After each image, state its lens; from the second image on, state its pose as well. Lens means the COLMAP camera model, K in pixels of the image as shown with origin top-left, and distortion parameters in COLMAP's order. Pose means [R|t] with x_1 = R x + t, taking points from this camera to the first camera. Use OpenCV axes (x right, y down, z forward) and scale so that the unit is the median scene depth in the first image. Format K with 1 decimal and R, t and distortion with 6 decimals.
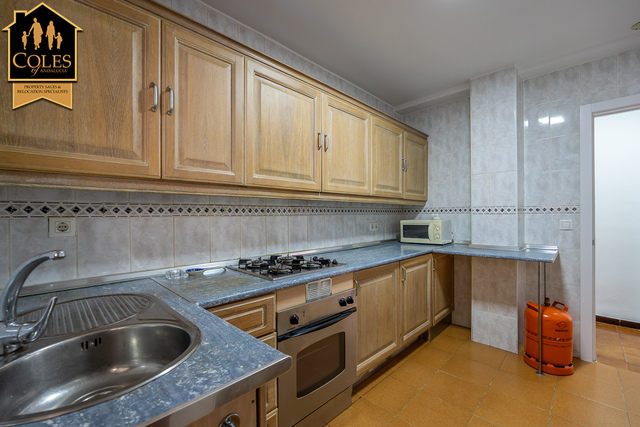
lens RADIAL K [[270.1, 0, 318.8], [0, 270.1, 216.0], [0, 0, 1]] dist [-0.006128, -0.000458]
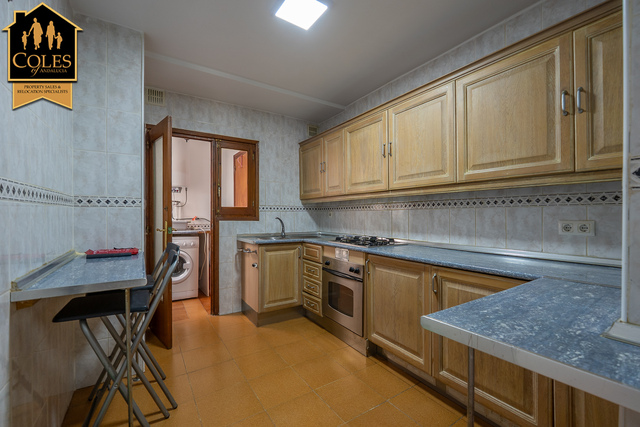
lens RADIAL K [[270.1, 0, 318.8], [0, 270.1, 216.0], [0, 0, 1]] dist [-0.006128, -0.000458]
pose [[-0.209857, 0.010128, -0.977680, 1.271655], [-0.001301, 0.999943, 0.010637, 0.015966], [0.977731, 0.003504, -0.209832, 0.937030]]
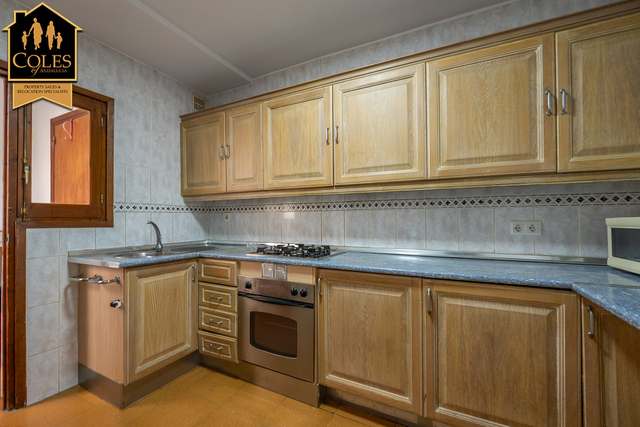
lens RADIAL K [[270.1, 0, 318.8], [0, 270.1, 216.0], [0, 0, 1]] dist [-0.006128, -0.000458]
pose [[0.314029, -0.001300, -0.949412, 0.921675], [0.000158, 0.999999, -0.001317, 0.022530], [0.949413, 0.000264, 0.314029, 0.631532]]
